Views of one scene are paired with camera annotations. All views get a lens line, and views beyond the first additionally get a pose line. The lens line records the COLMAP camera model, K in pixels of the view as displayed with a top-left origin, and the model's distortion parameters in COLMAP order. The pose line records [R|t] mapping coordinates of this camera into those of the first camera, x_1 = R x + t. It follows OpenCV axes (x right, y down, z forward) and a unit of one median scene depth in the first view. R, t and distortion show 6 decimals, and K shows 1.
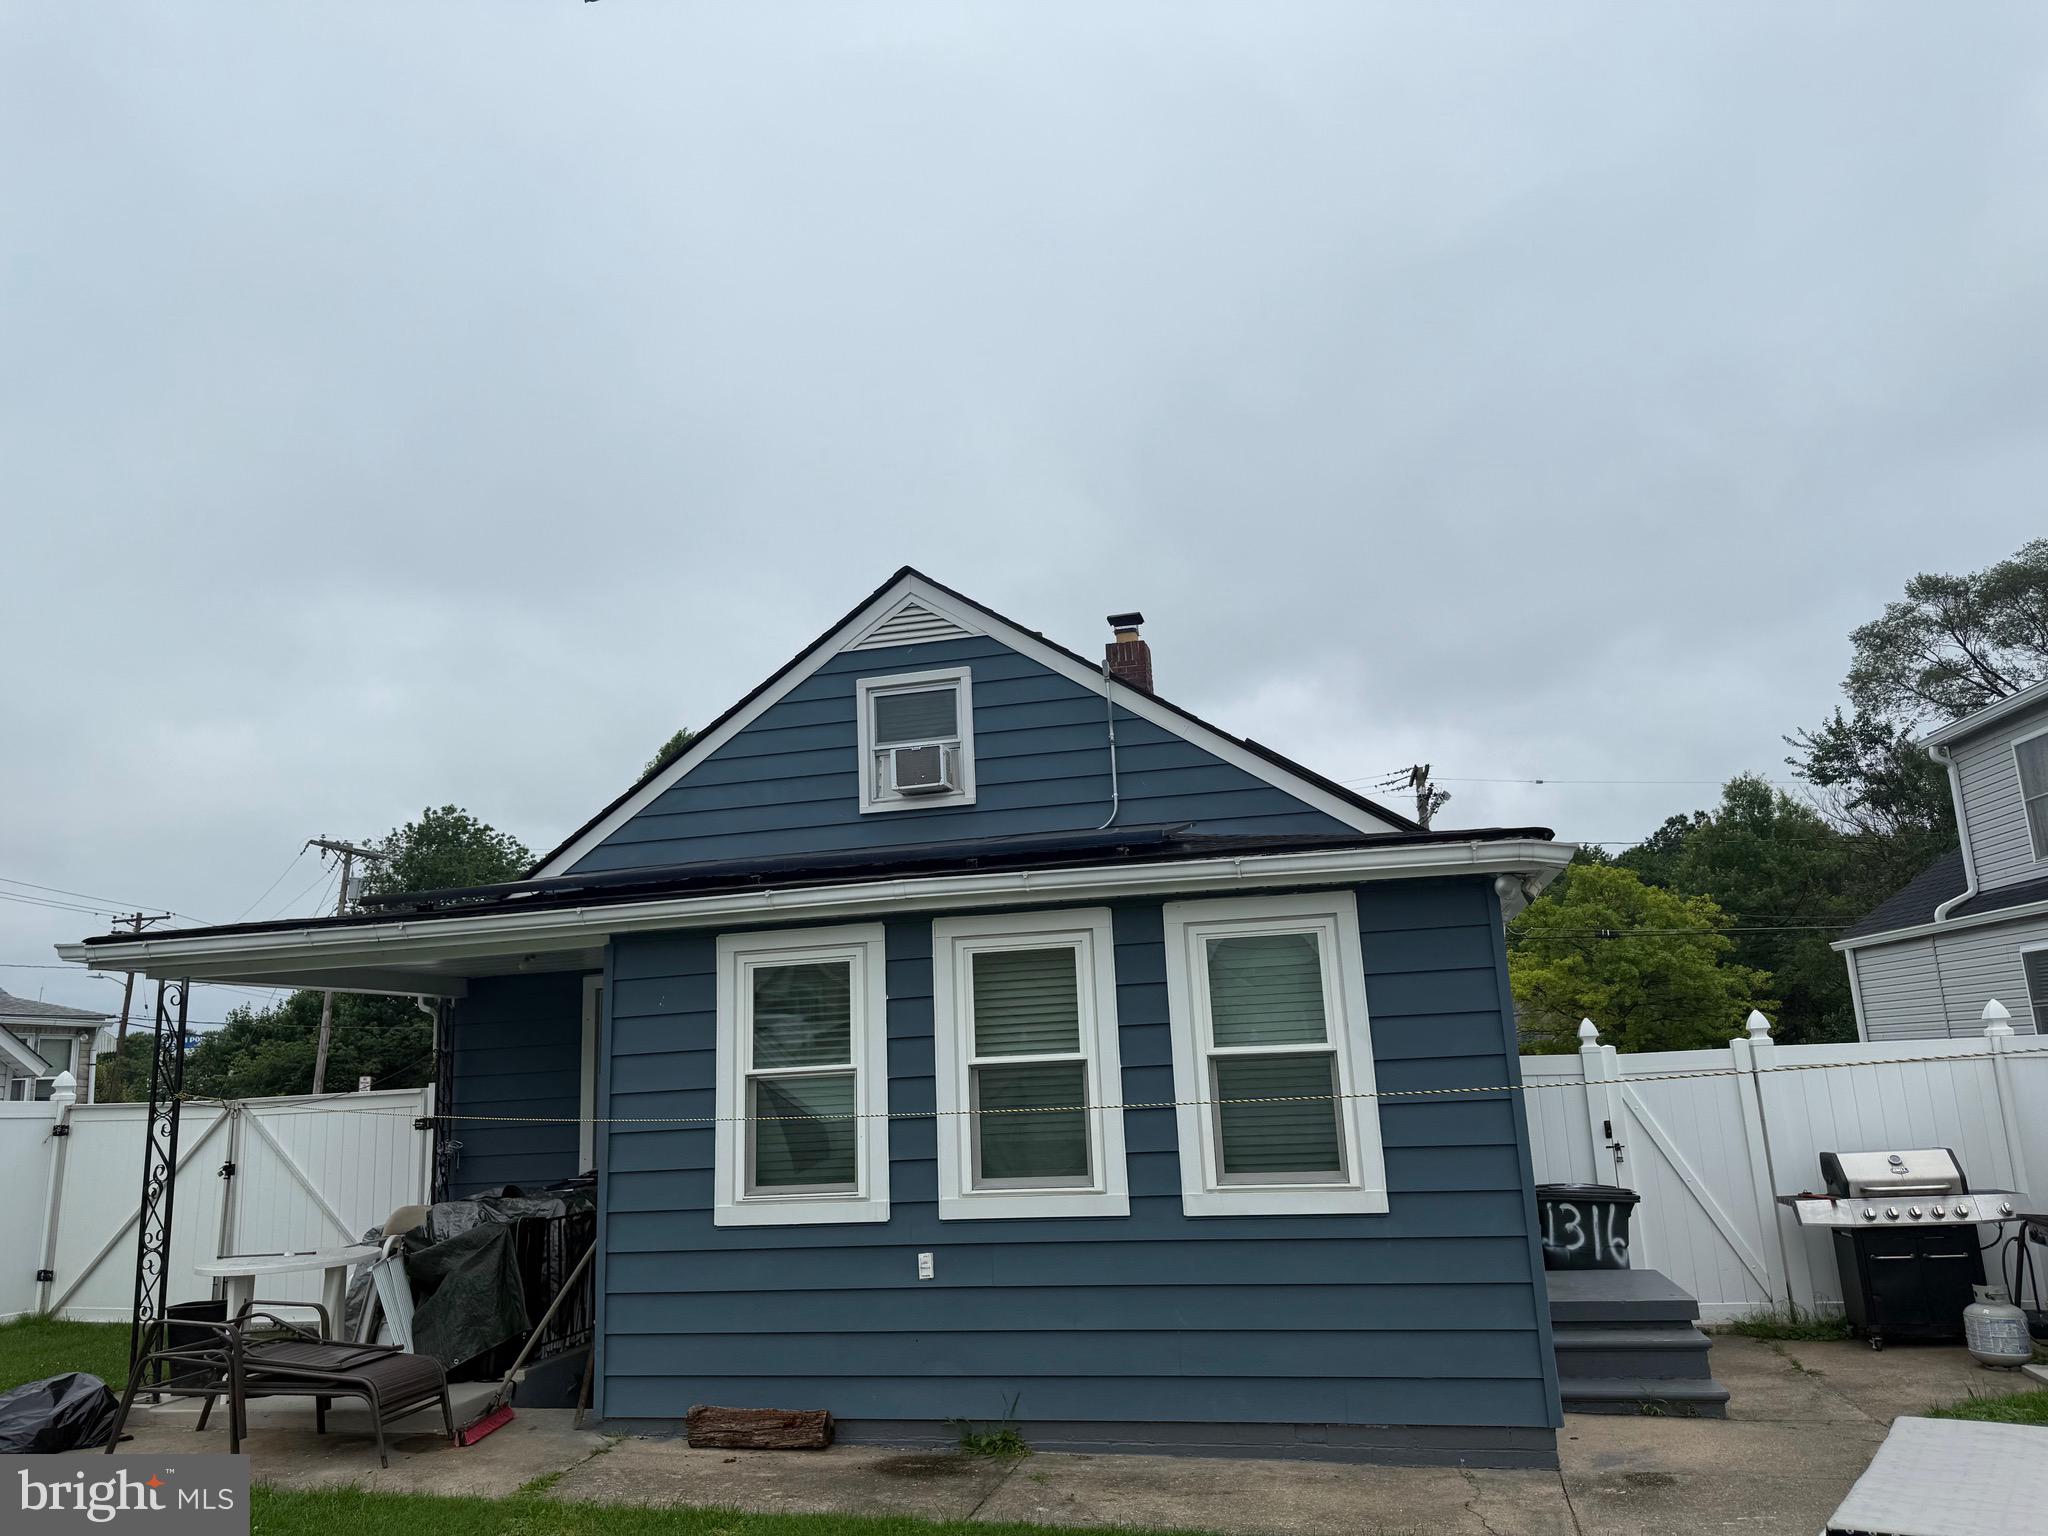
lens RADIAL K [[1437.2, 0, 1088.7], [0, 1437.2, 741.0], [0, 0, 1]] dist [0.048075, -0.062515]
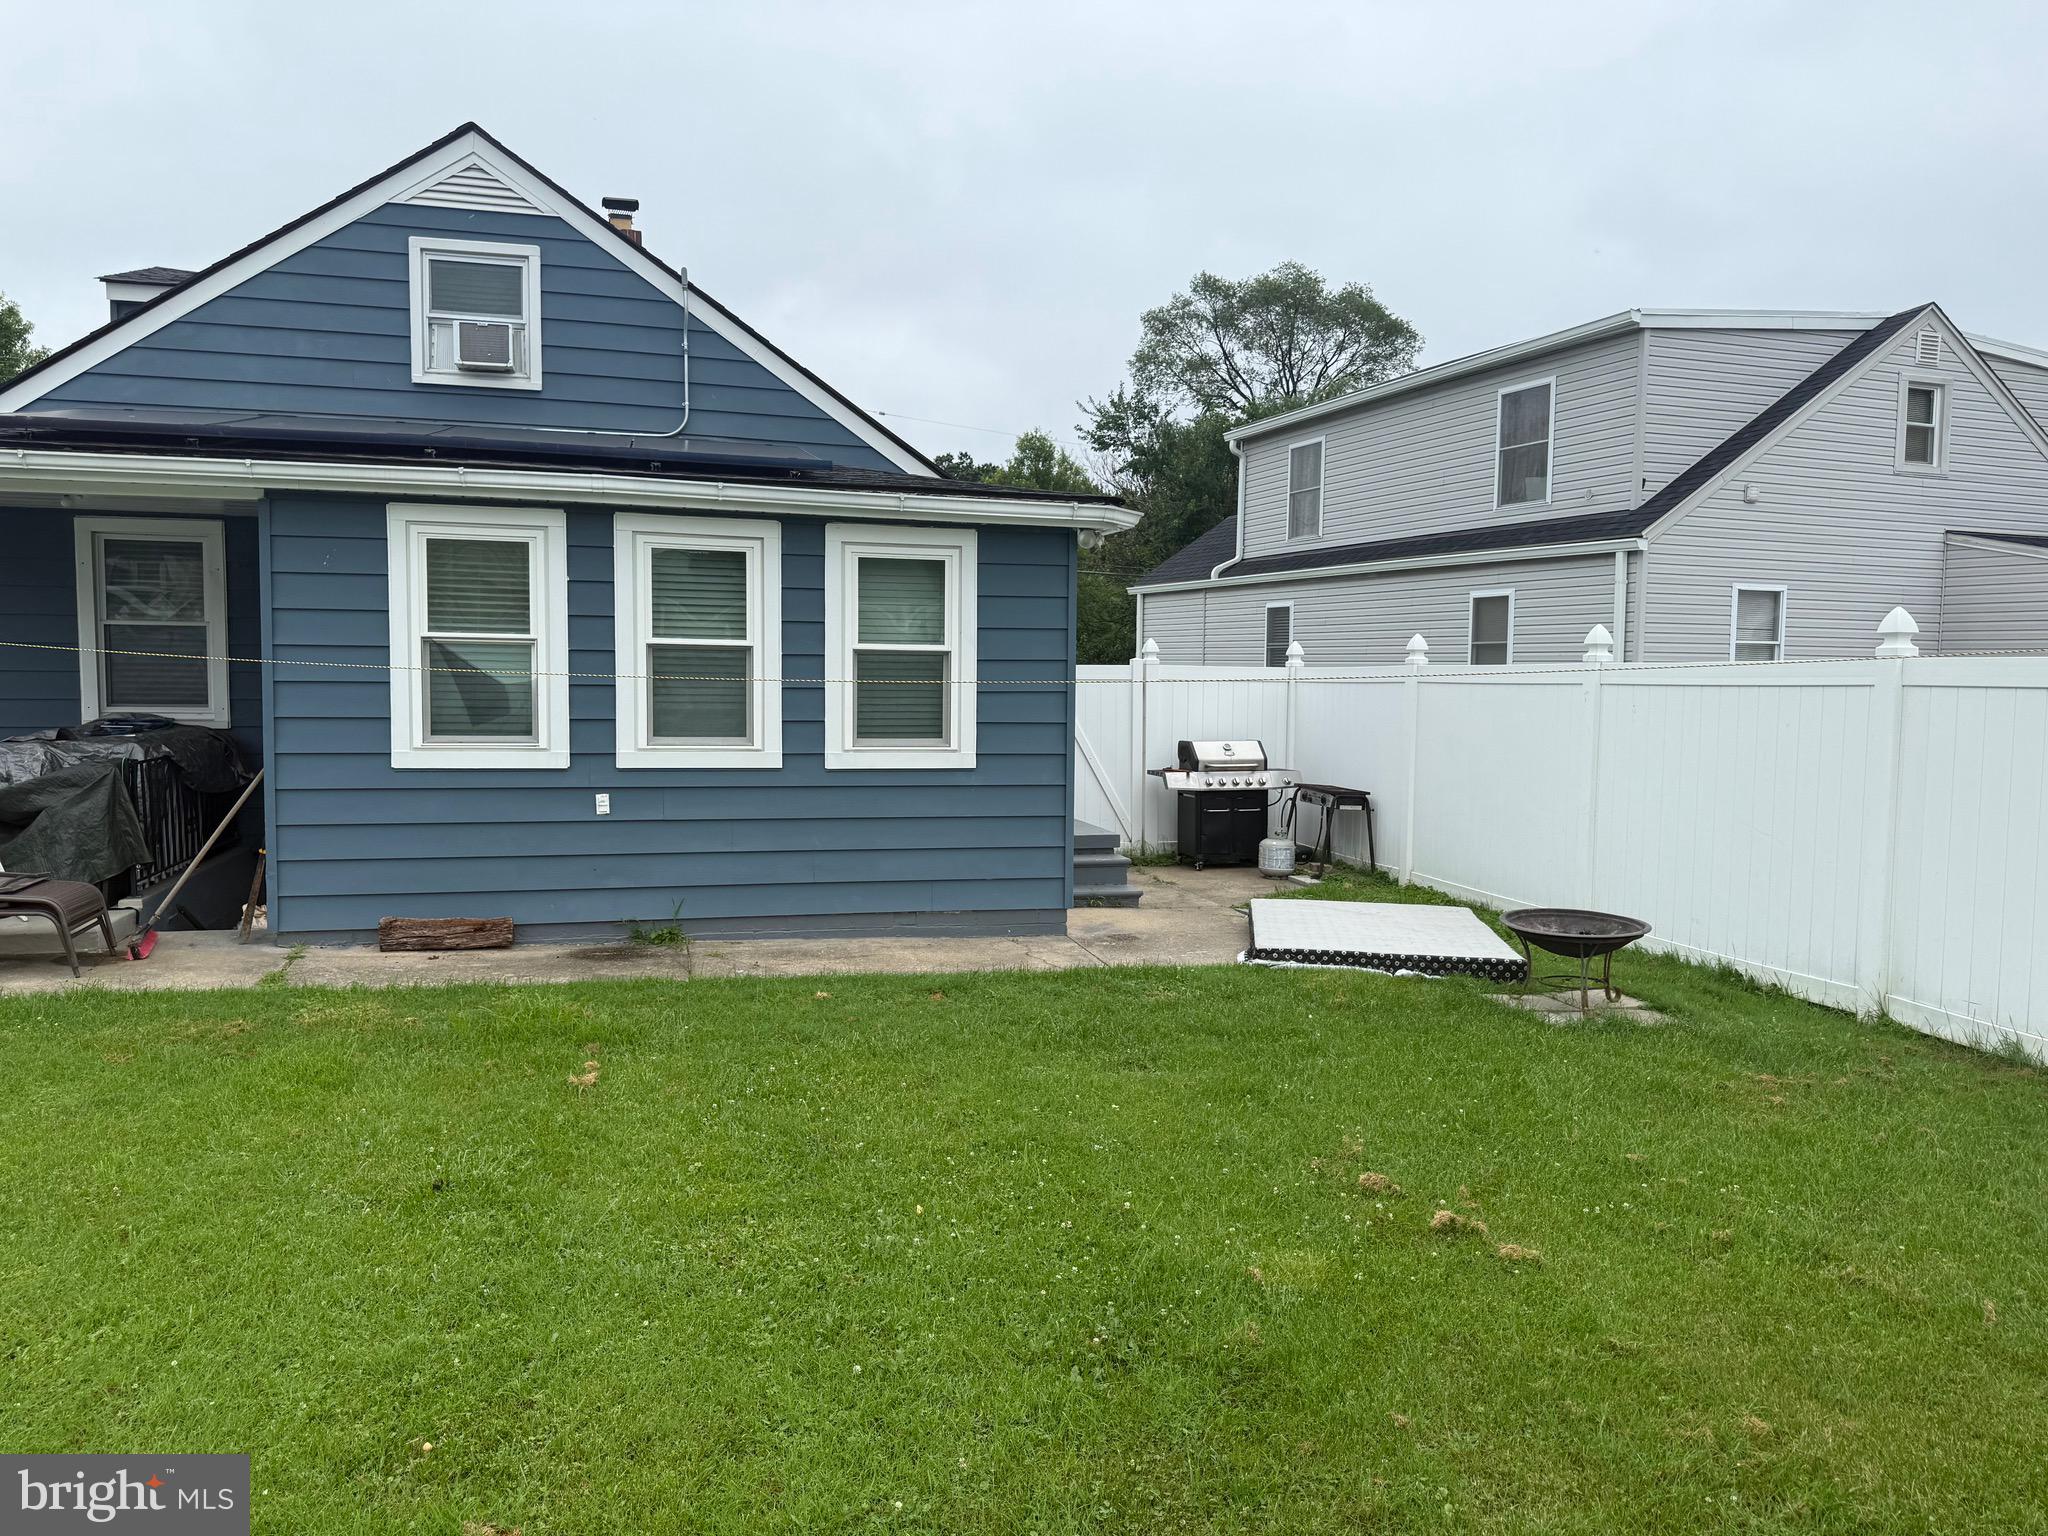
lens RADIAL K [[1436.1, 0, 1028.0], [0, 1436.1, 774.5], [0, 0, 1]] dist [0.172184, -0.314483]
pose [[0.880306, 0.021414, 0.473923, -0.307077], [-0.158865, 0.954610, 0.251957, -0.015459], [-0.447016, -0.297089, 0.843750, -0.134272]]
